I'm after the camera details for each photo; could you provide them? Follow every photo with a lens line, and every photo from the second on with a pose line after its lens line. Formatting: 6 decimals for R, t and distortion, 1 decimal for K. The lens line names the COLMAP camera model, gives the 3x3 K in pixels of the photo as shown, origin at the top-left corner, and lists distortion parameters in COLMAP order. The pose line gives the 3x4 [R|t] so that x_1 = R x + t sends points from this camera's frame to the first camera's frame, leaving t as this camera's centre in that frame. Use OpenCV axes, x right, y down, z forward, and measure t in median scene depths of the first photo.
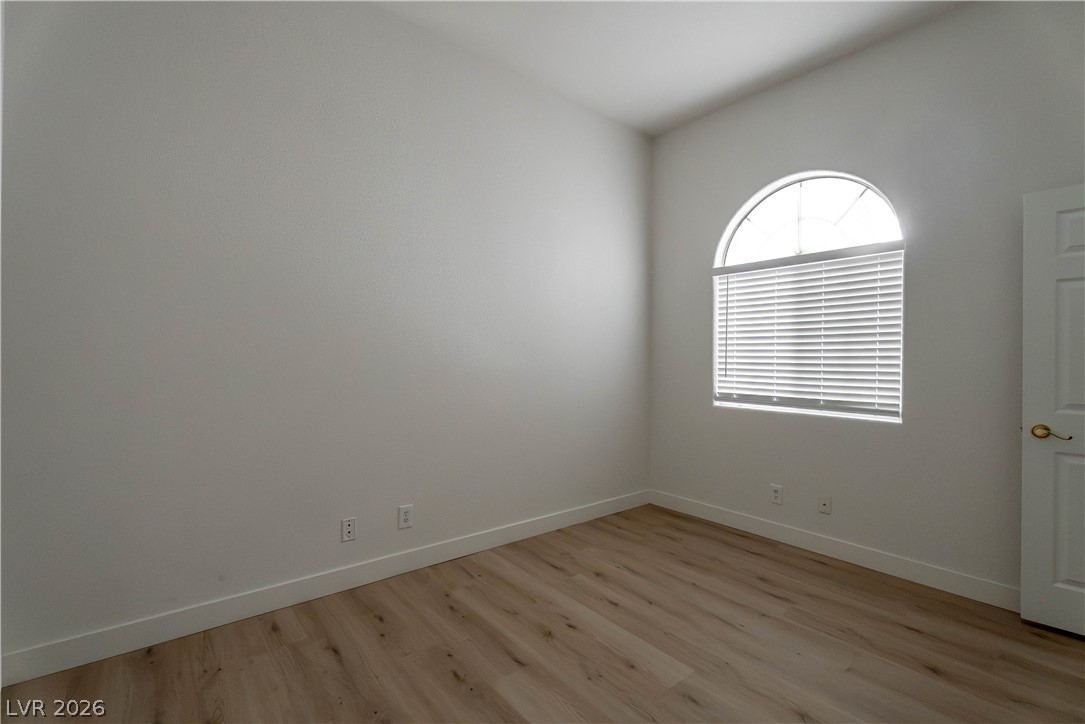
lens RADIAL K [[482.4, 0, 539.8], [0, 482.4, 366.2], [0, 0, 1]] dist [-0.000885, 0.000064]
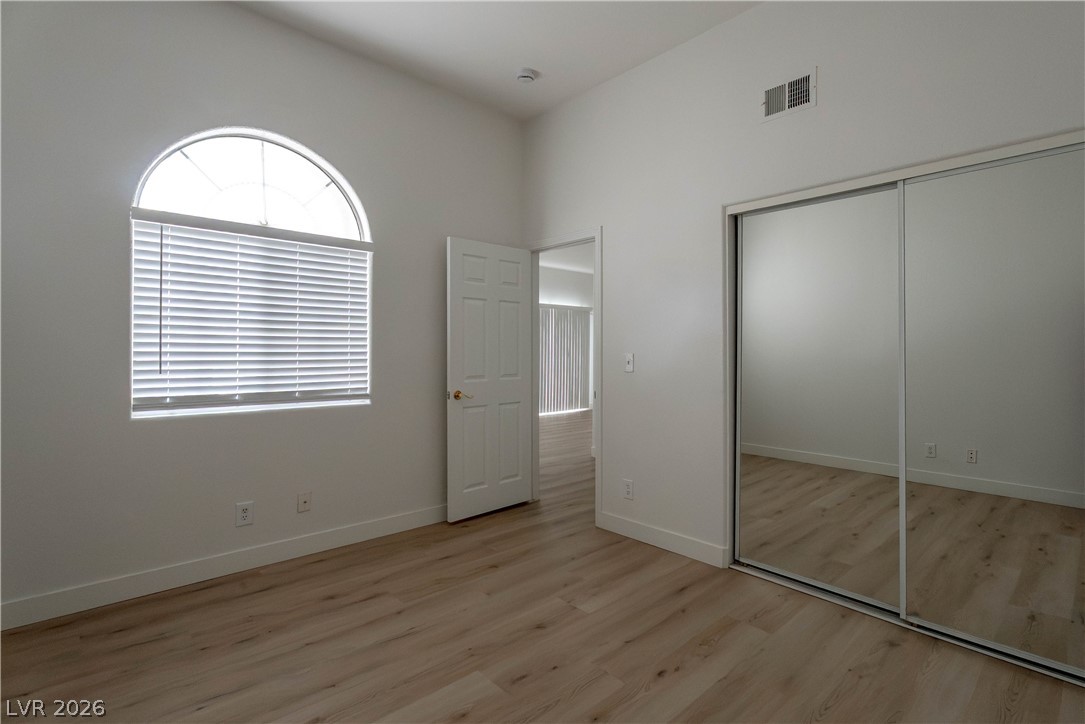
lens RADIAL K [[519.0, 0, 577.1], [0, 519.0, 353.7], [0, 0, 1]] dist [-0.000003, -0.000010]
pose [[-0.087561, -0.017466, 0.996006, -0.487639], [0.008679, 0.999795, 0.018296, -0.017397], [-0.996121, 0.010247, -0.087392, 0.592317]]
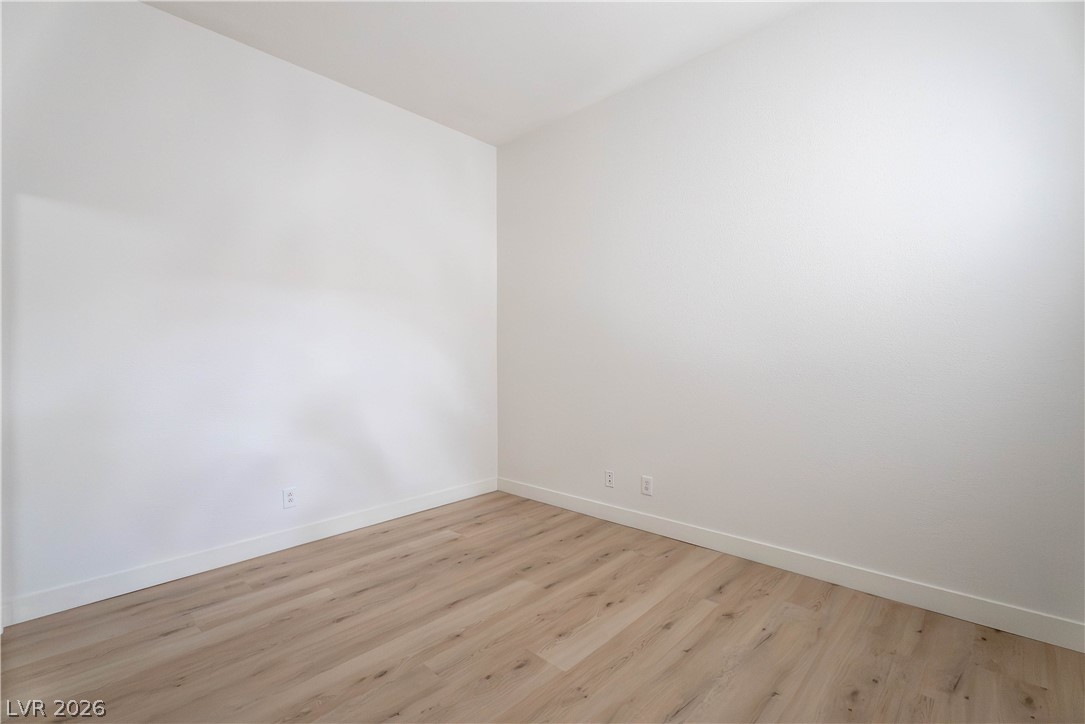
lens RADIAL K [[483.8, 0, 541.0], [0, 483.8, 364.6], [0, 0, 1]] dist [0.000650, 0.000381]
pose [[0.127981, 0.006888, -0.991753, 0.856564], [-0.007427, 0.999954, 0.005986, 0.002134], [0.991749, 0.006600, 0.128026, 0.550141]]
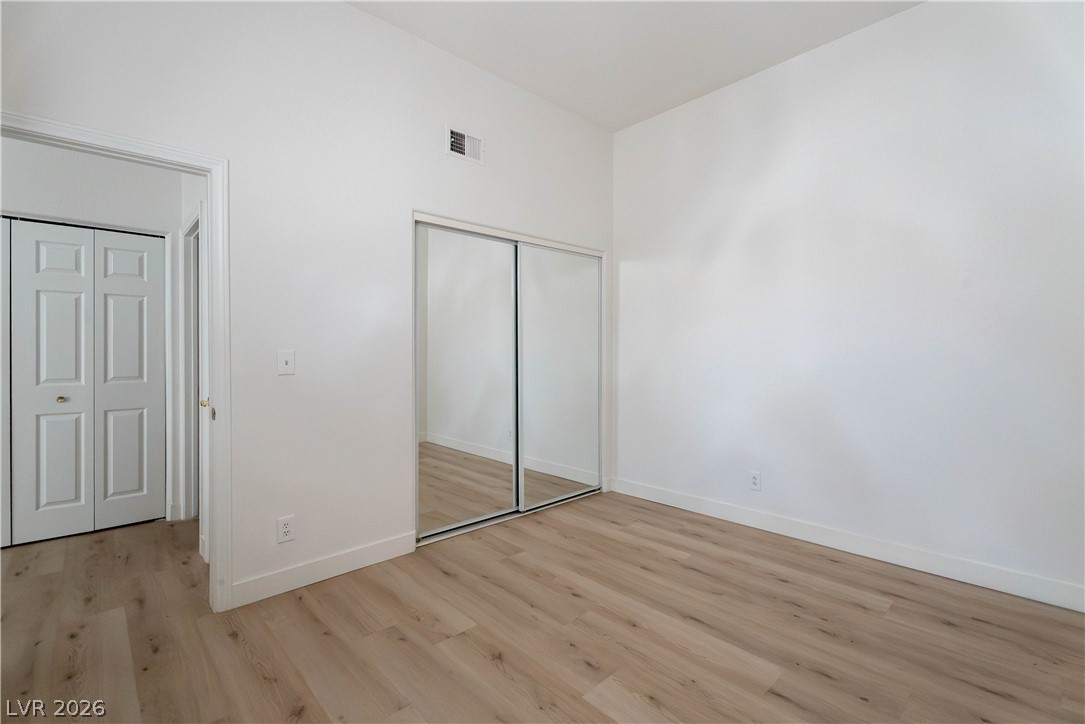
lens RADIAL K [[482.4, 0, 539.8], [0, 482.4, 366.2], [0, 0, 1]] dist [-0.000885, 0.000064]
pose [[-0.997660, -0.007964, -0.067905, 0.309702], [-0.010967, 0.998973, 0.043972, -0.010789], [0.067485, 0.044614, -0.996722, 1.239958]]
